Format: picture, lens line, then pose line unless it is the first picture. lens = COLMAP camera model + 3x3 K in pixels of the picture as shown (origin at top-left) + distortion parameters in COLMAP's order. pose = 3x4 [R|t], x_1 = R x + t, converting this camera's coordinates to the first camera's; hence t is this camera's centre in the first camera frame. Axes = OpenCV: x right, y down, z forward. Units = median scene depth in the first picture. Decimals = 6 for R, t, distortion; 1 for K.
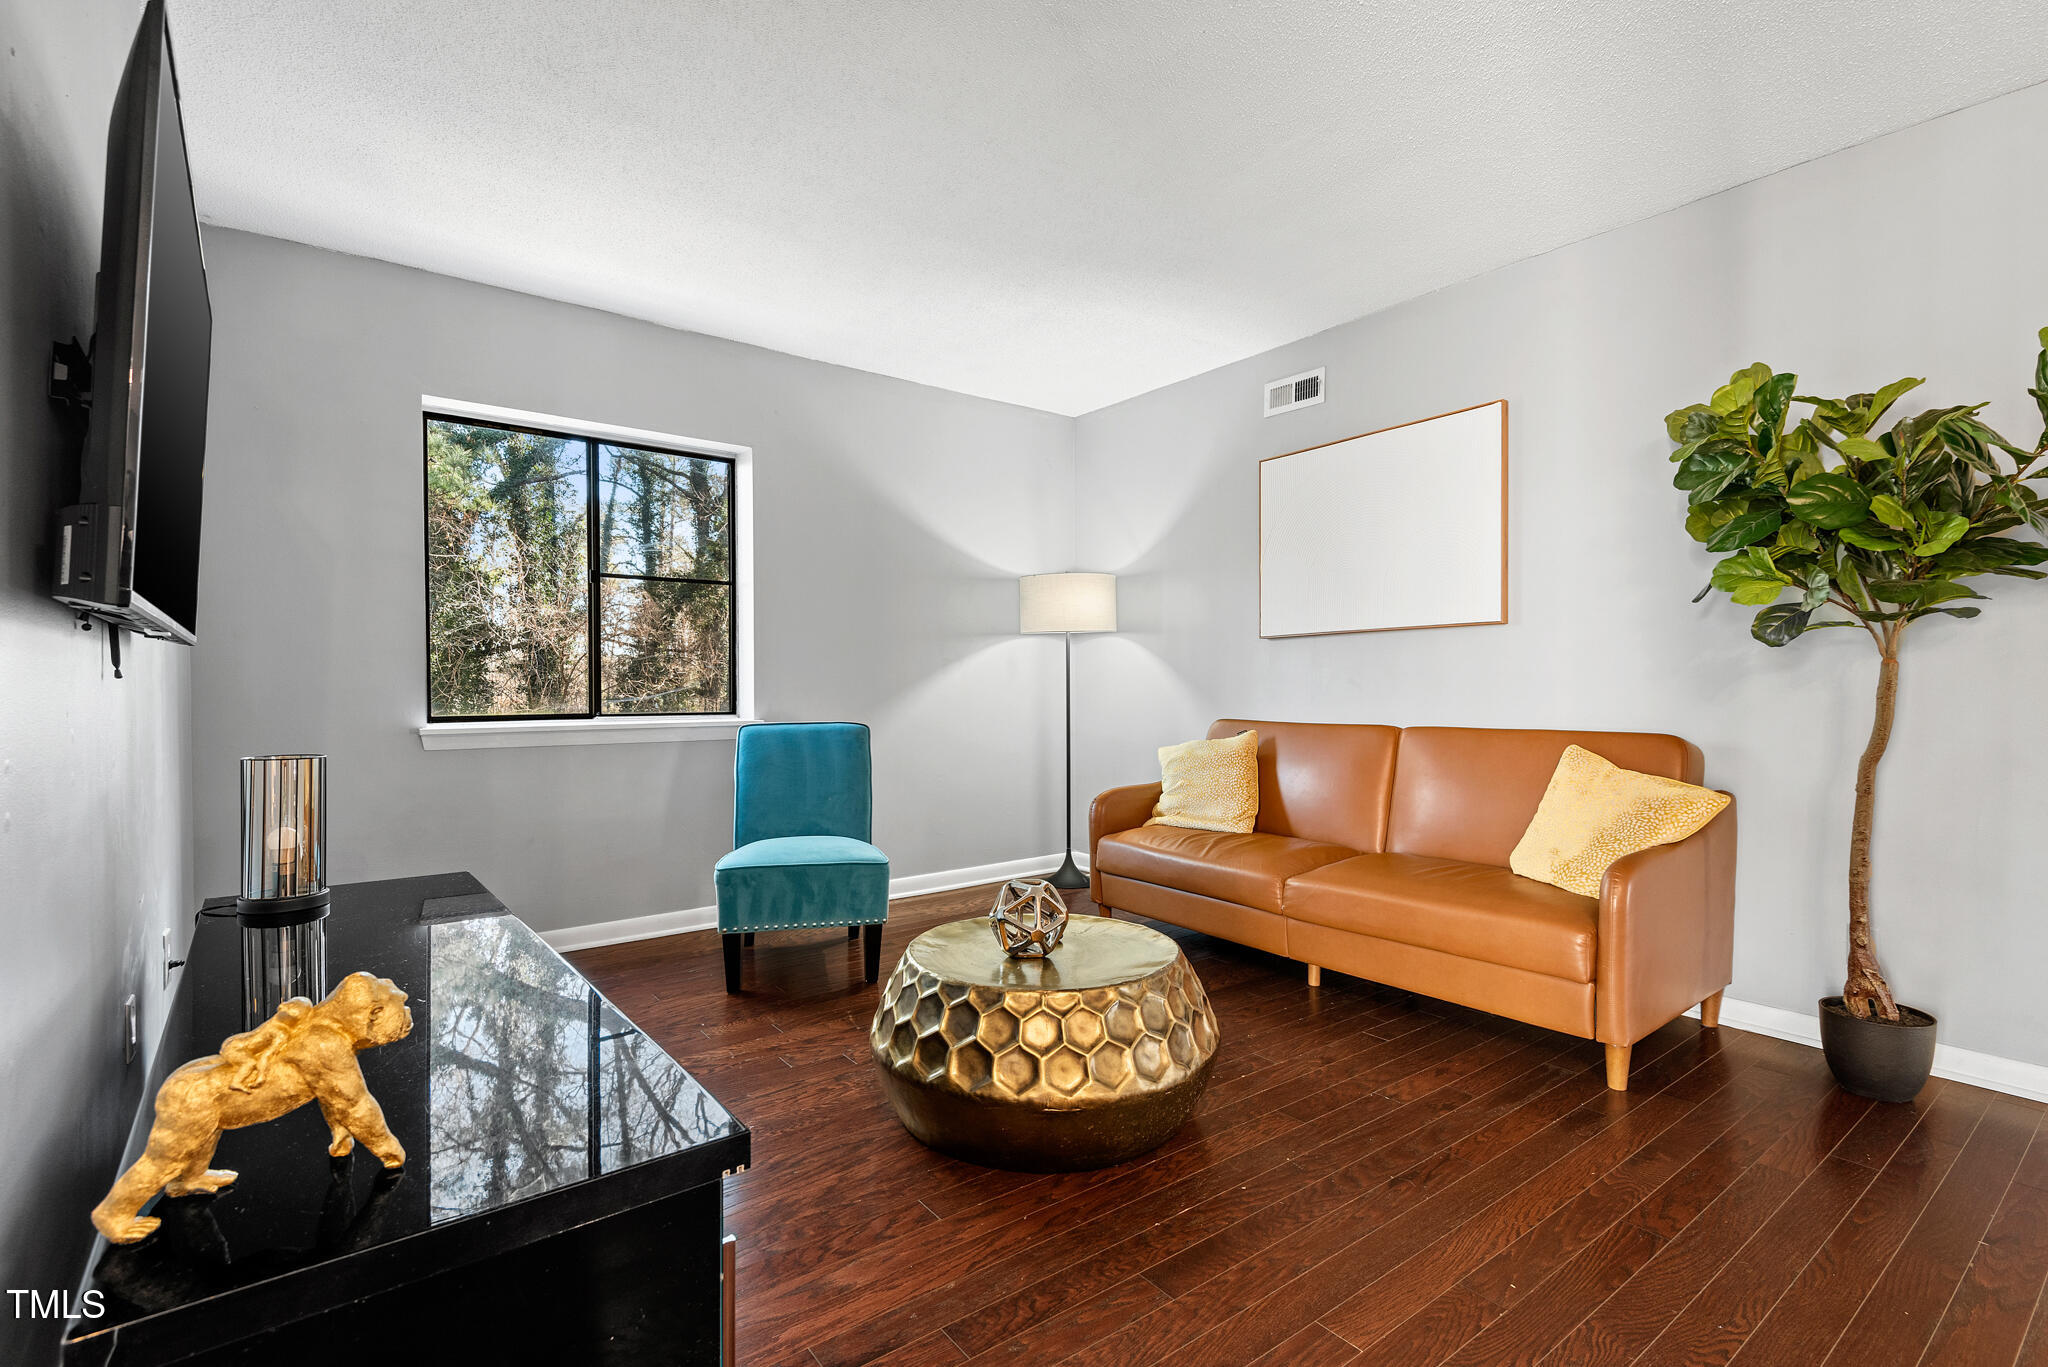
lens RADIAL K [[924.7, 0, 1018.7], [0, 924.7, 696.5], [0, 0, 1]] dist [0.013241, -0.006442]
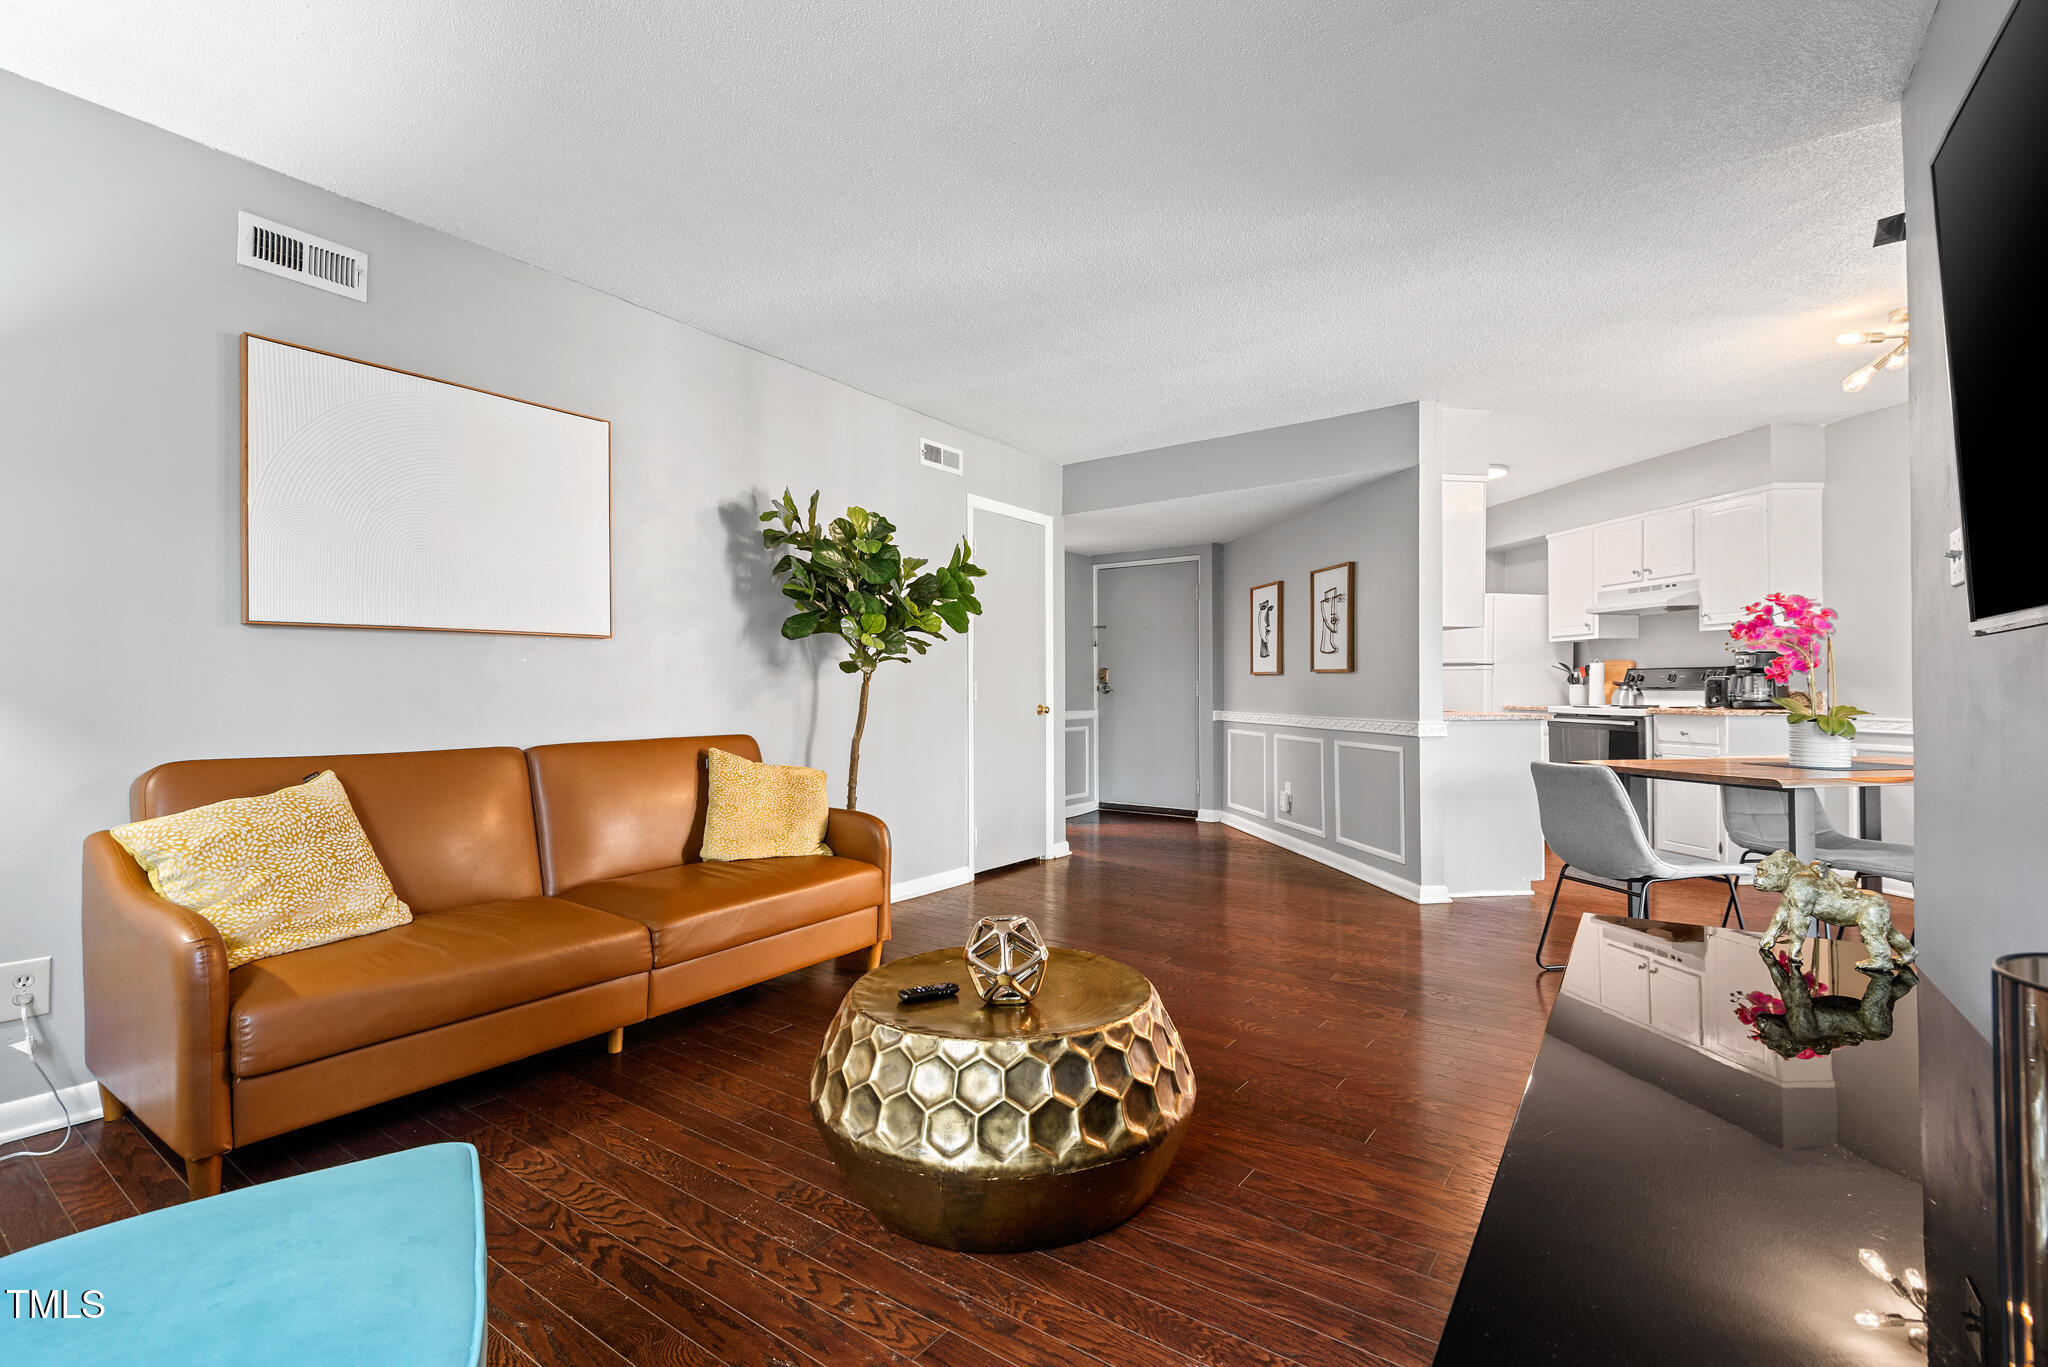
lens RADIAL K [[924.7, 0, 1014.1], [0, 924.7, 689.1], [0, 0, 1]] dist [0.013241, -0.006442]
pose [[-0.288862, 0.008055, 0.957337, -0.511054], [0.004188, 0.999966, -0.007150, -0.014226], [-0.957362, 0.001944, -0.288886, 0.745562]]
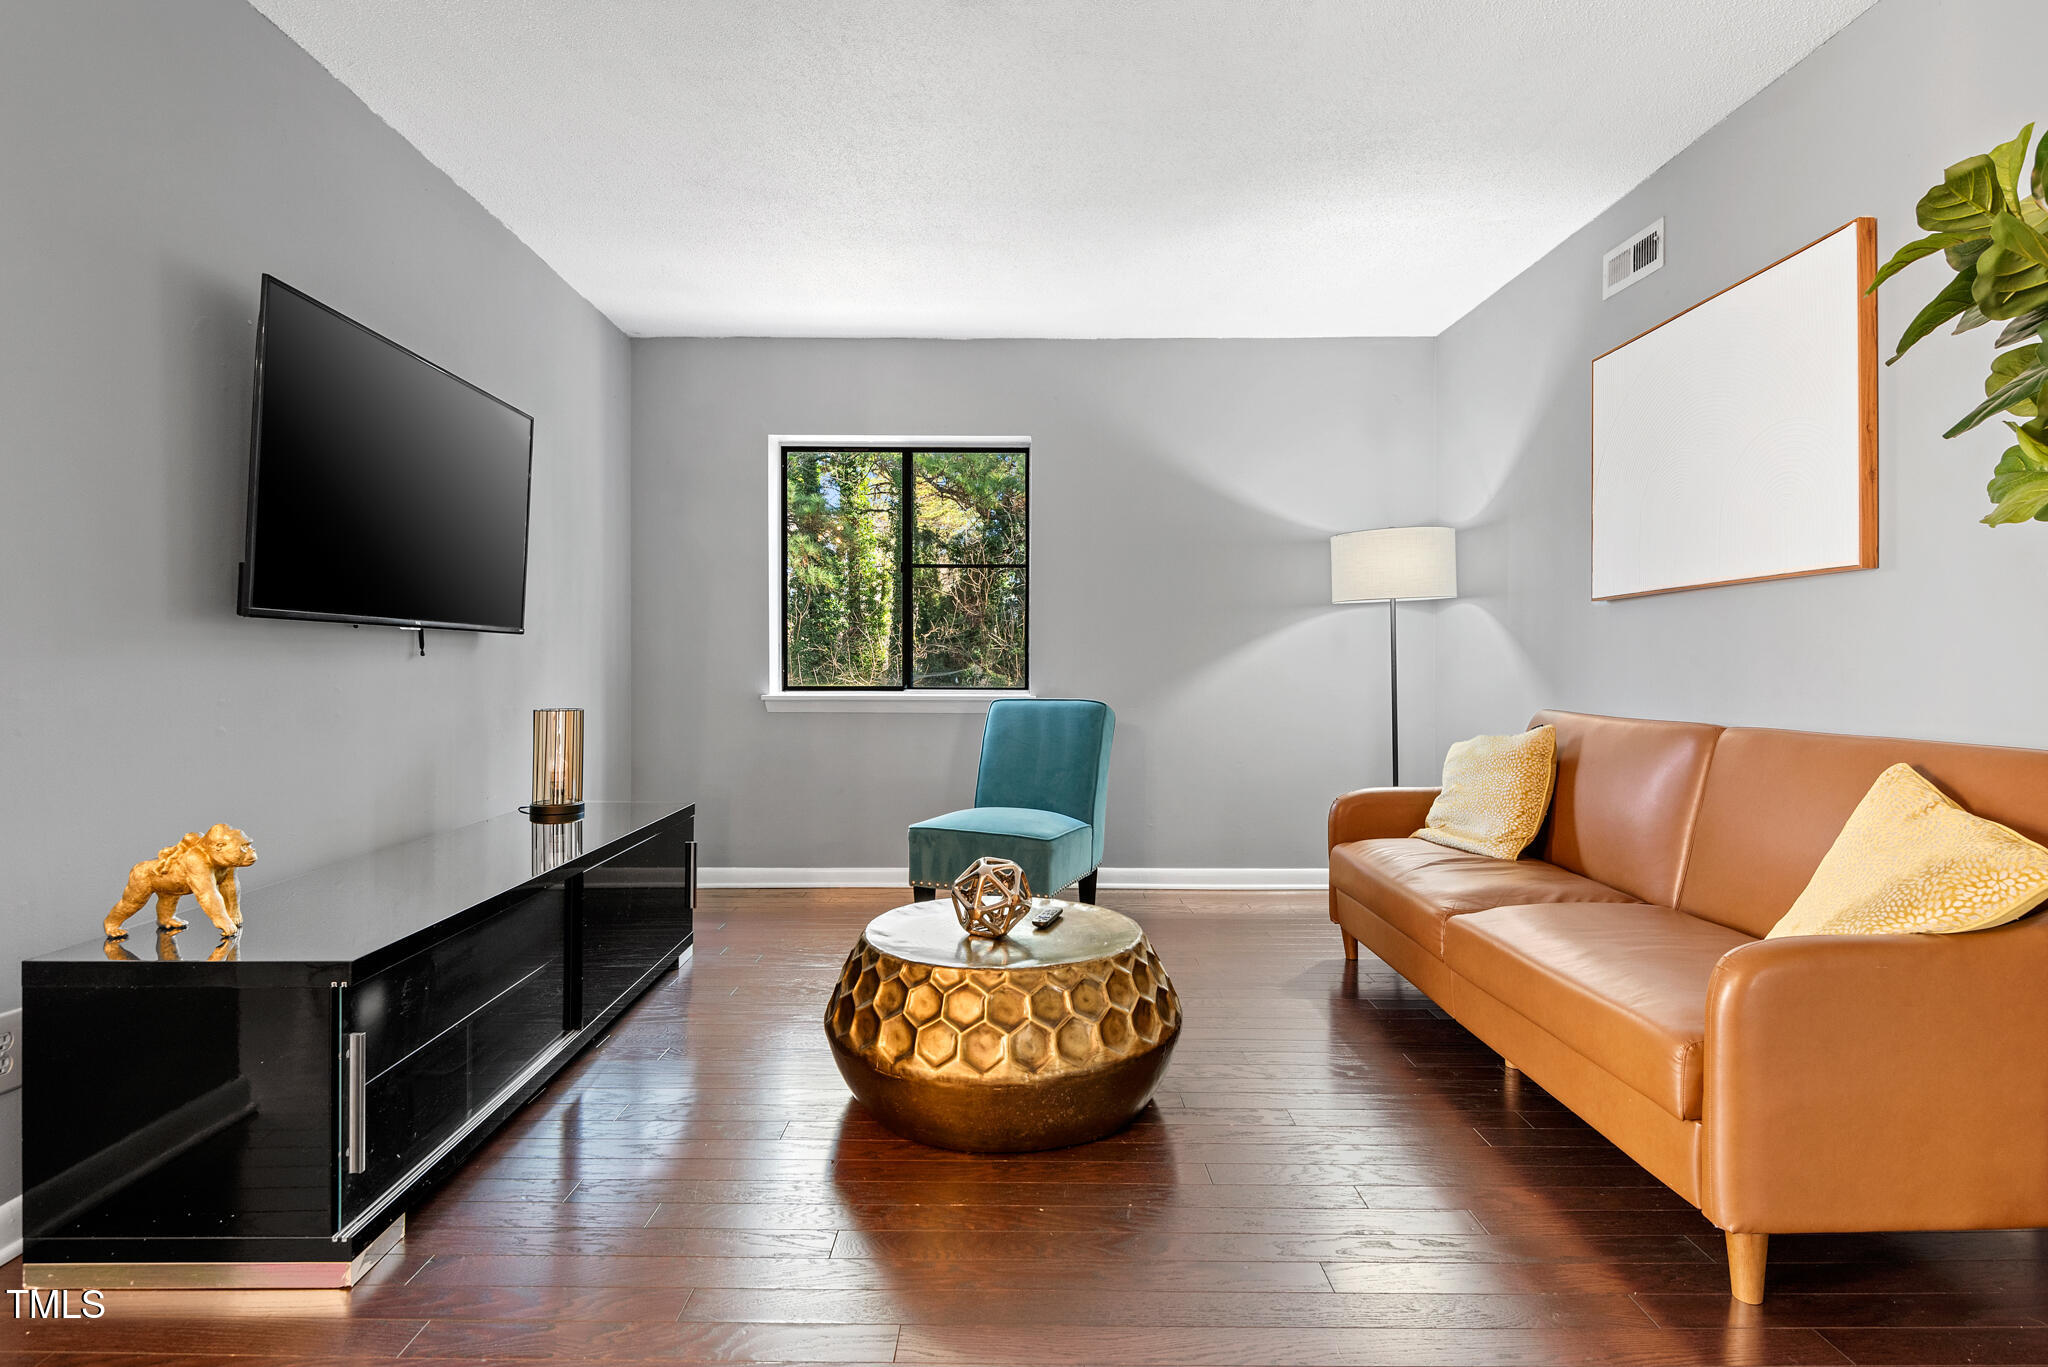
lens RADIAL K [[1007.7, 0, 1019.3], [0, 1007.7, 665.0], [0, 0, 1]] dist [0.016585, -0.002585]
pose [[0.796767, 0.005436, -0.604262, 0.411994], [-0.011630, 0.999912, -0.006339, -0.001806], [0.604174, 0.012078, 0.796761, 0.087632]]
